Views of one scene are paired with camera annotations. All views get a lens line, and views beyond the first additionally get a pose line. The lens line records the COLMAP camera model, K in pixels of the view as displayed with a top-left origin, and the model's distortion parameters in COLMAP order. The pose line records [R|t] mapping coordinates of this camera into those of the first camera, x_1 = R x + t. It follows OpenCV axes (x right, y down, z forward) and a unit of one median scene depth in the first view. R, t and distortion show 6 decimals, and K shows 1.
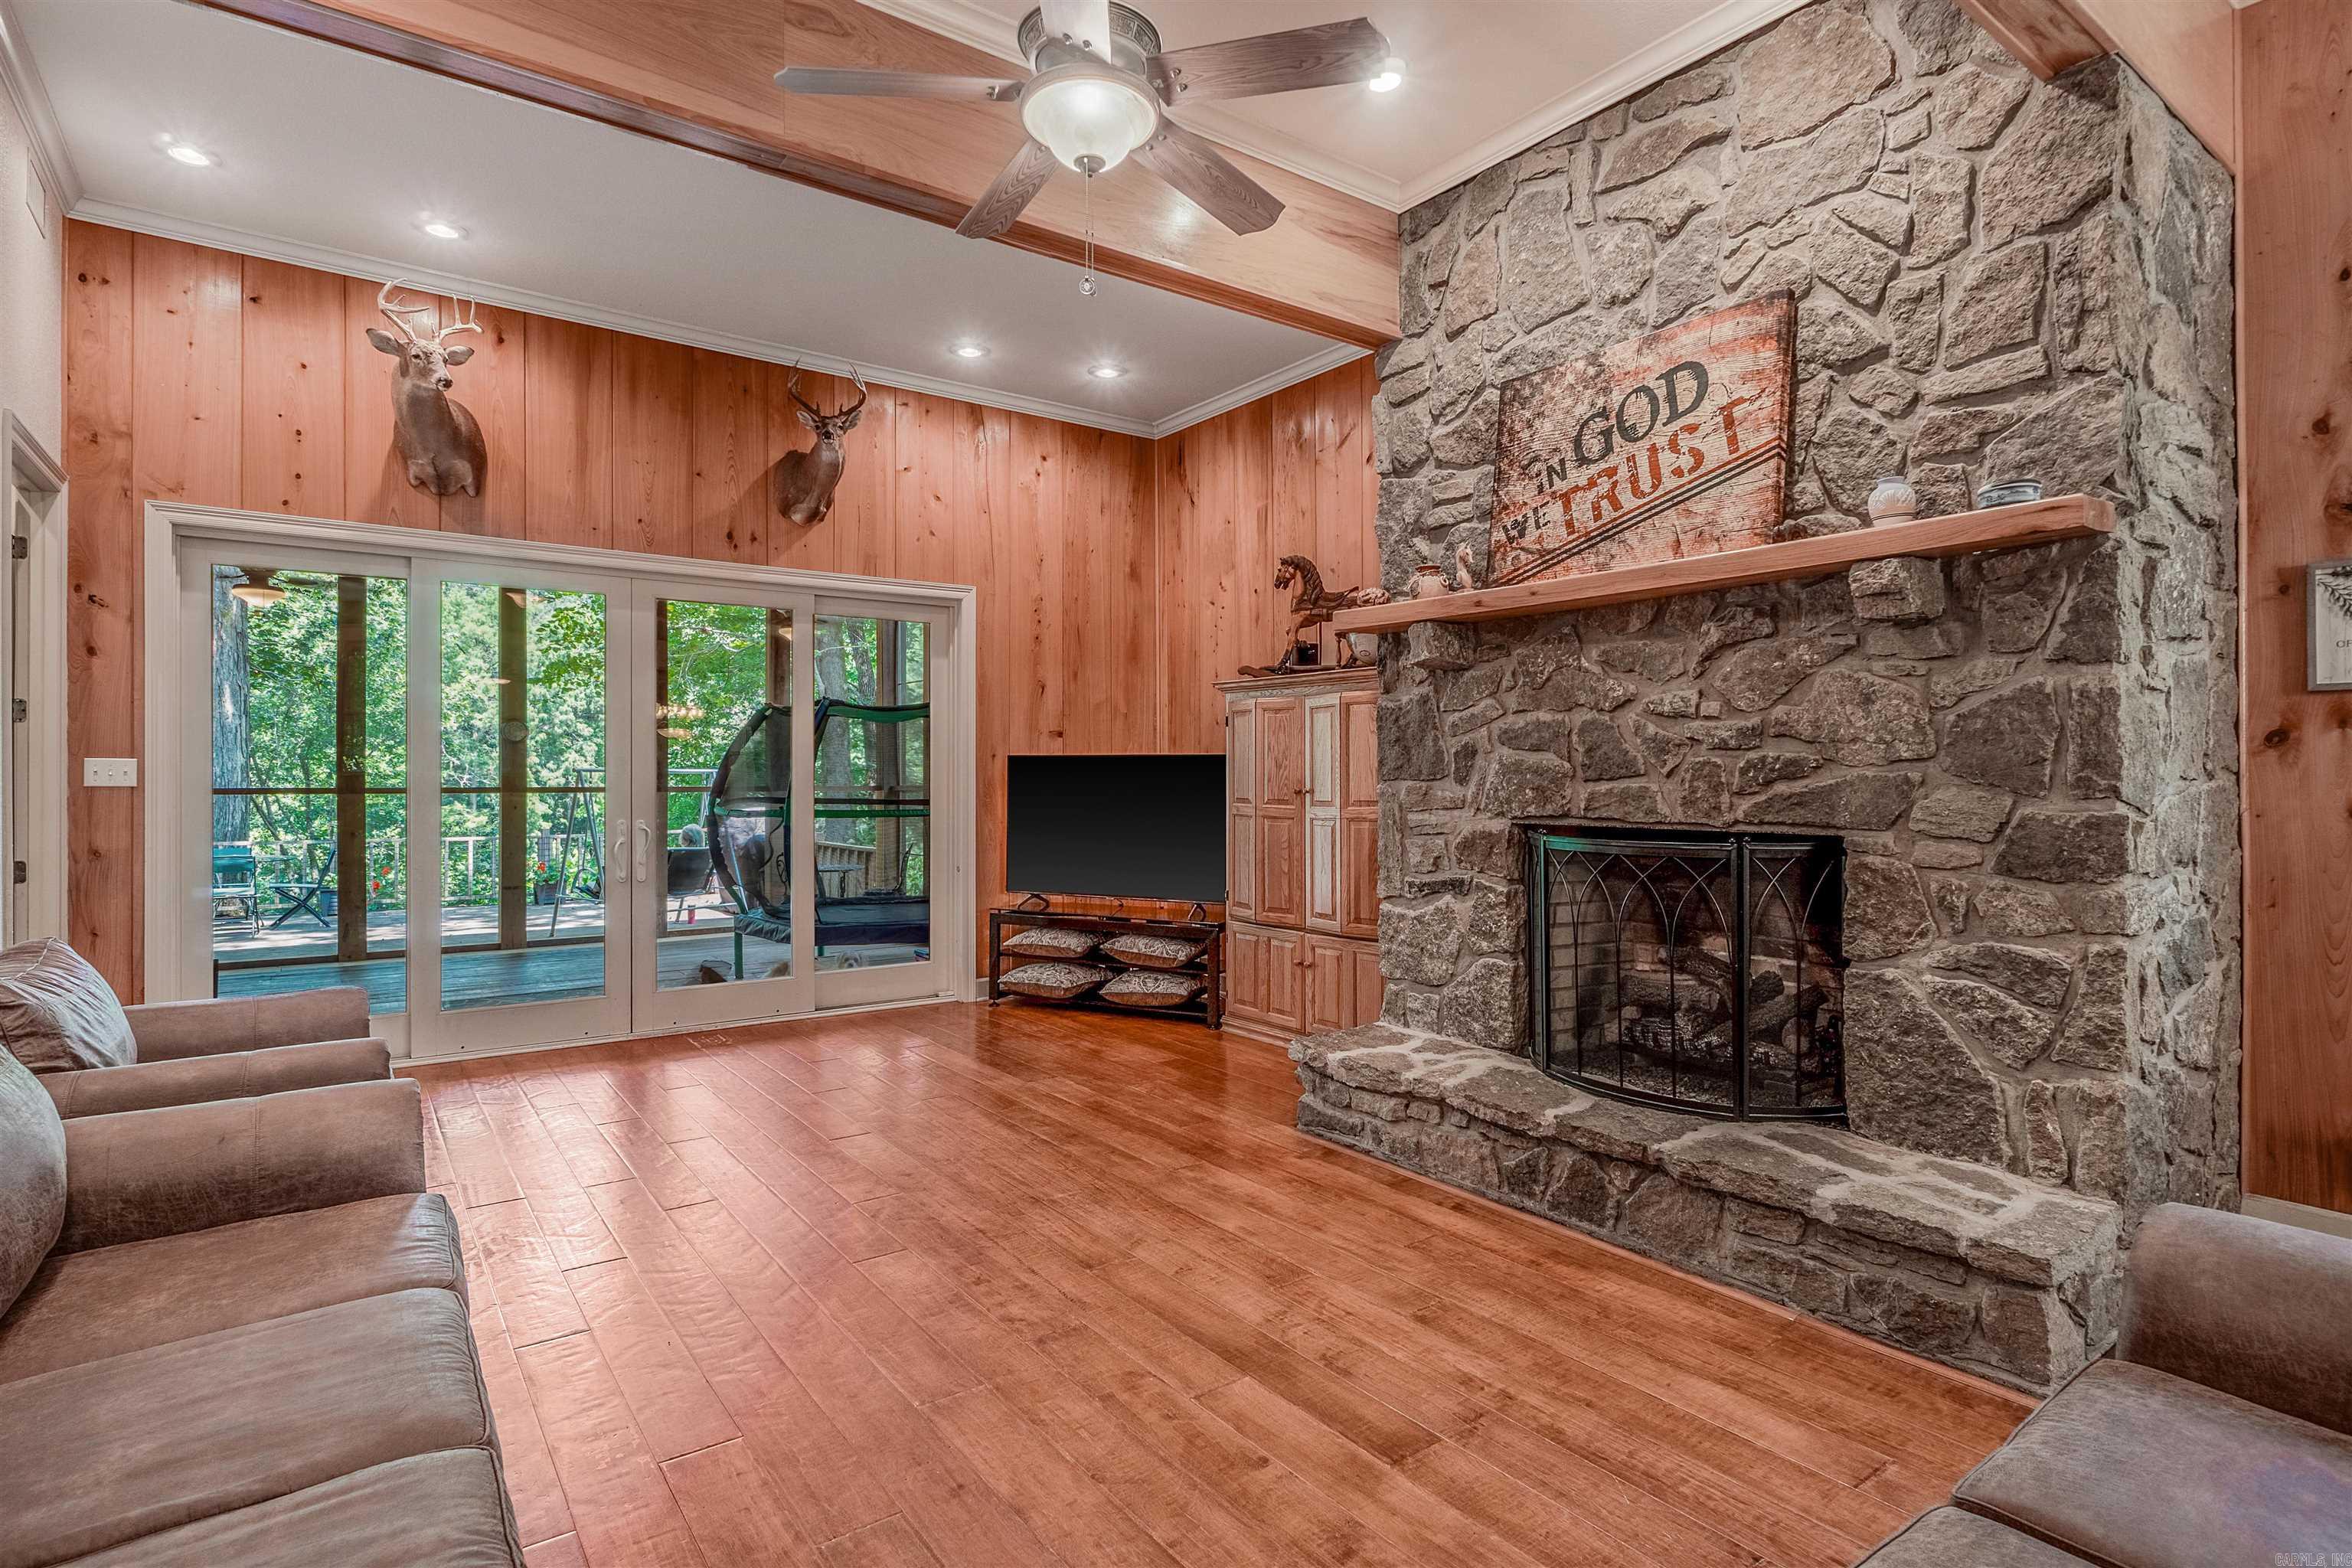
lens RADIAL K [[1178.0, 0, 1176.0], [0, 1178.0, 776.6], [0, 0, 1]] dist [-0.001213, -0.001168]
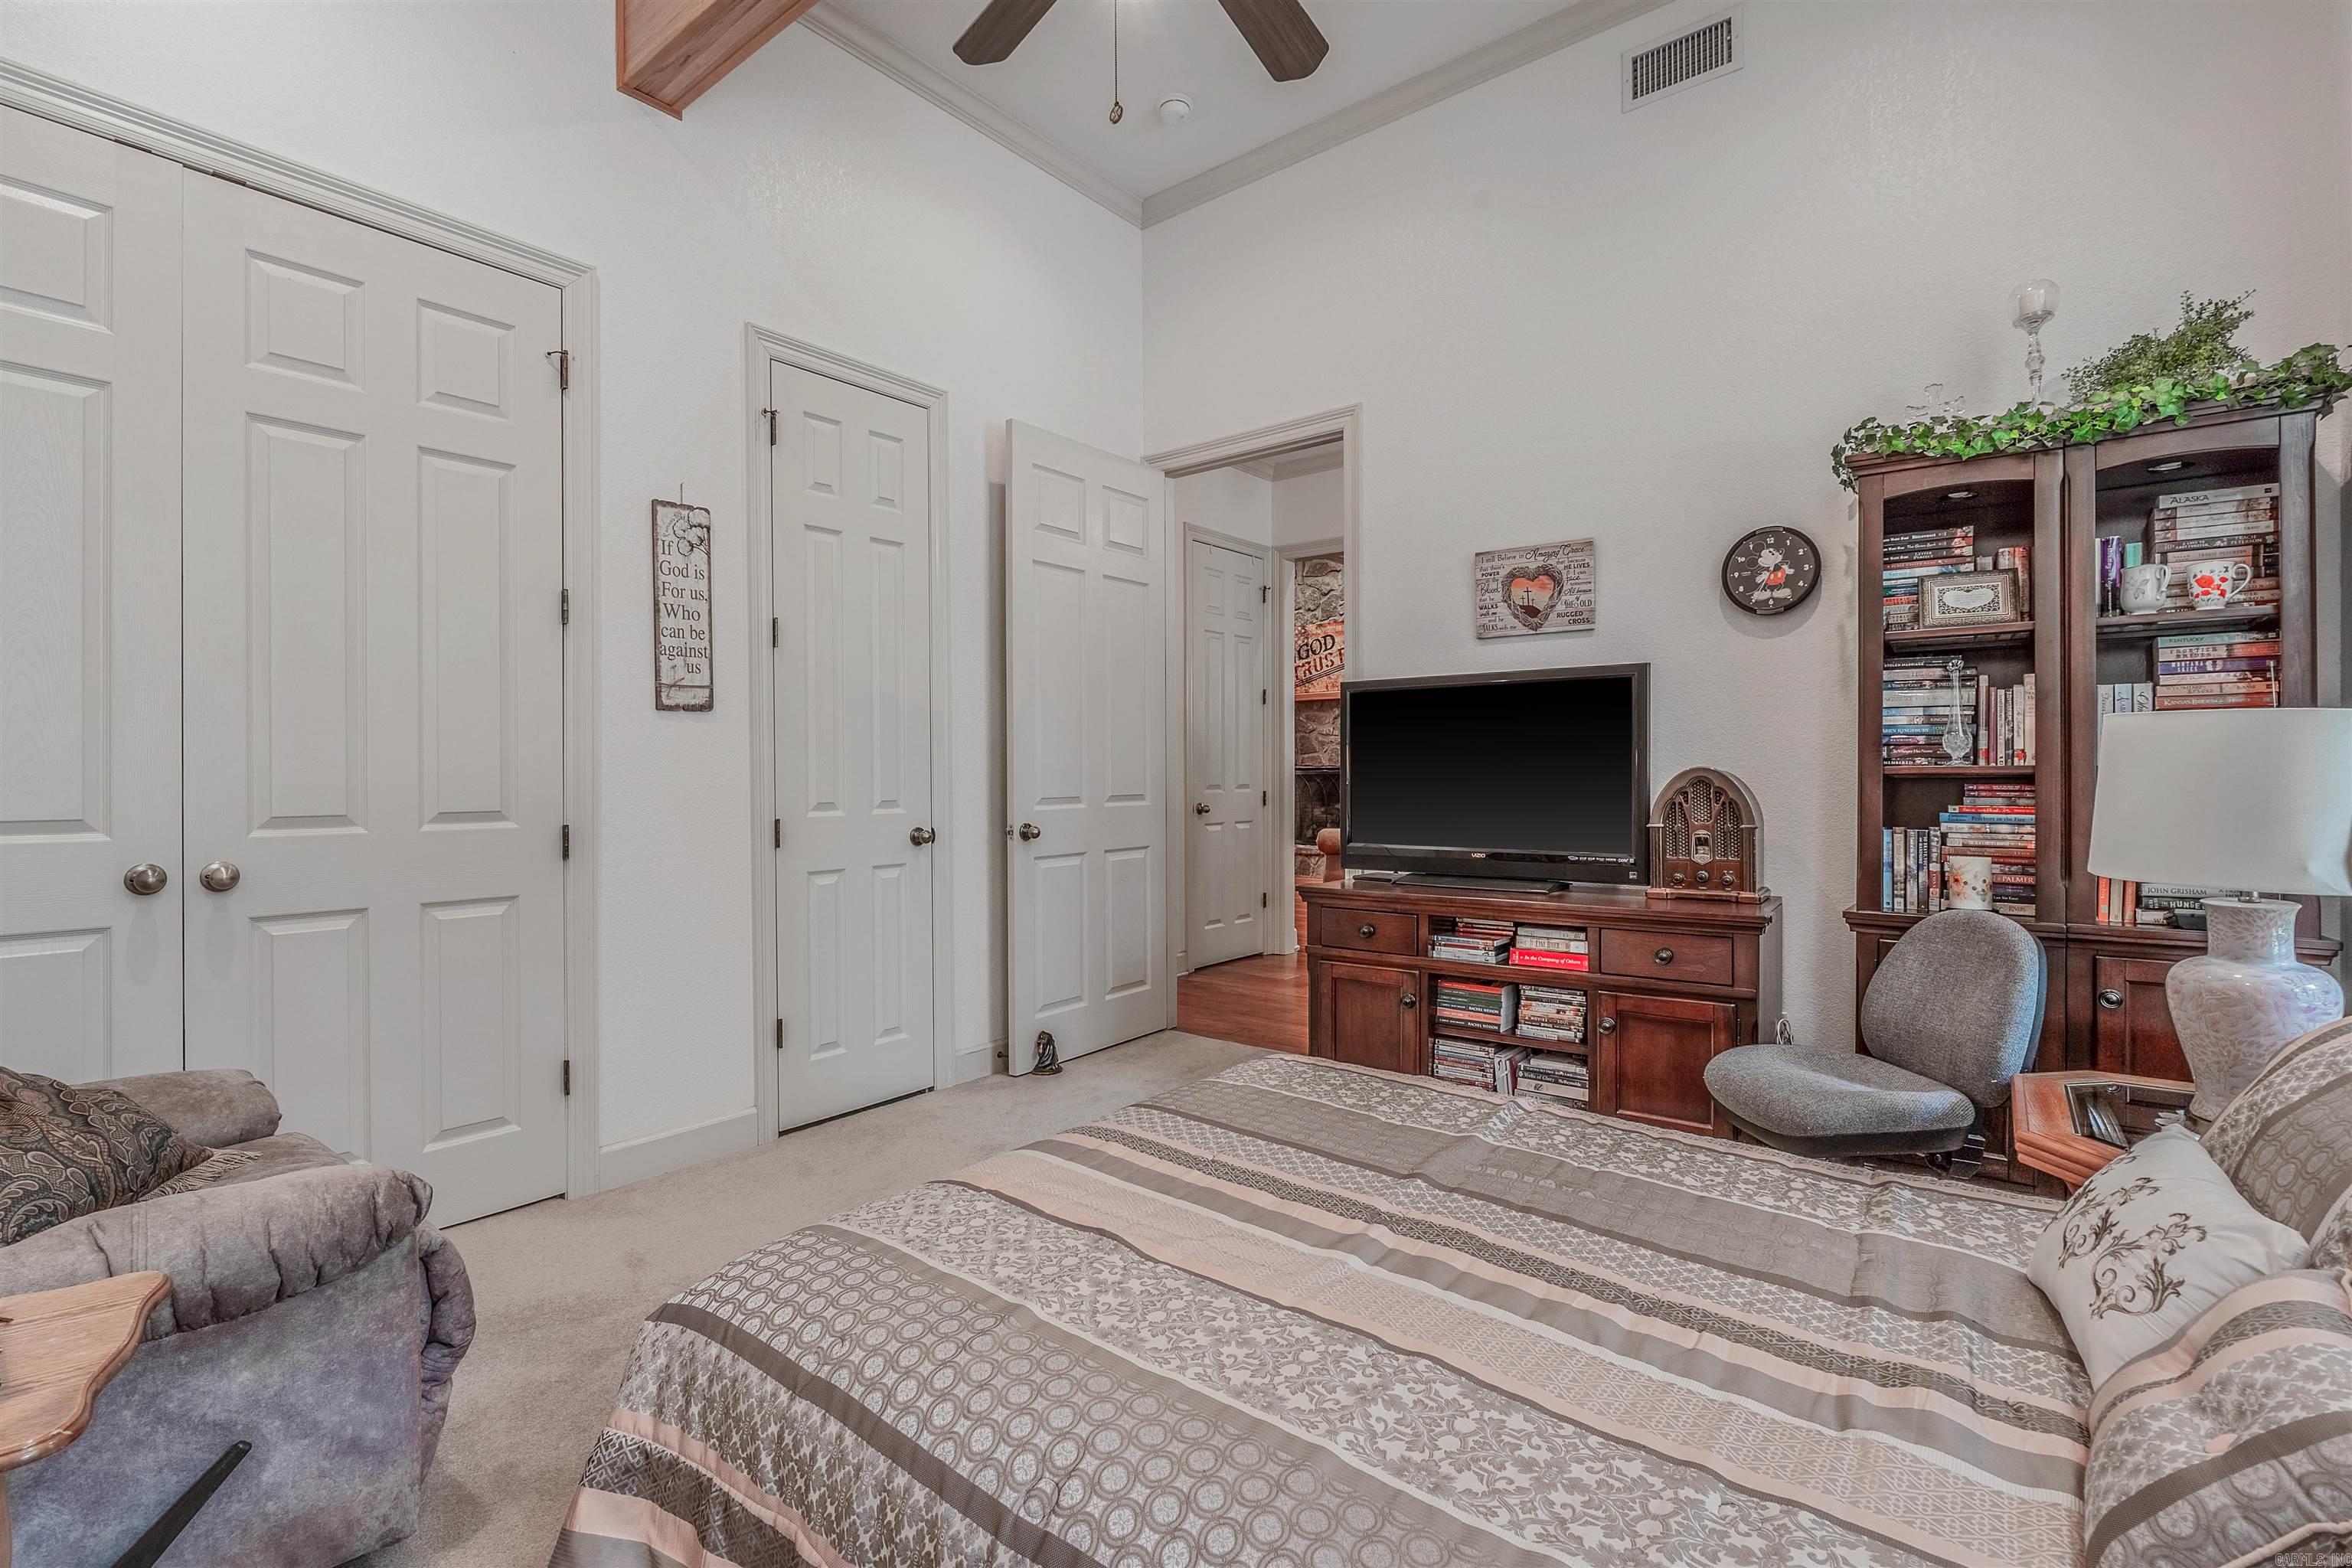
lens RADIAL K [[1055.5, 0, 1173.7], [0, 1055.5, 775.6], [0, 0, 1]] dist [-0.004809, -0.000160]
pose [[0.965054, -0.007106, 0.261955, -0.785046], [0.005540, 0.999962, 0.006719, 0.042037], [-0.261993, -0.005033, 0.965057, -1.788595]]
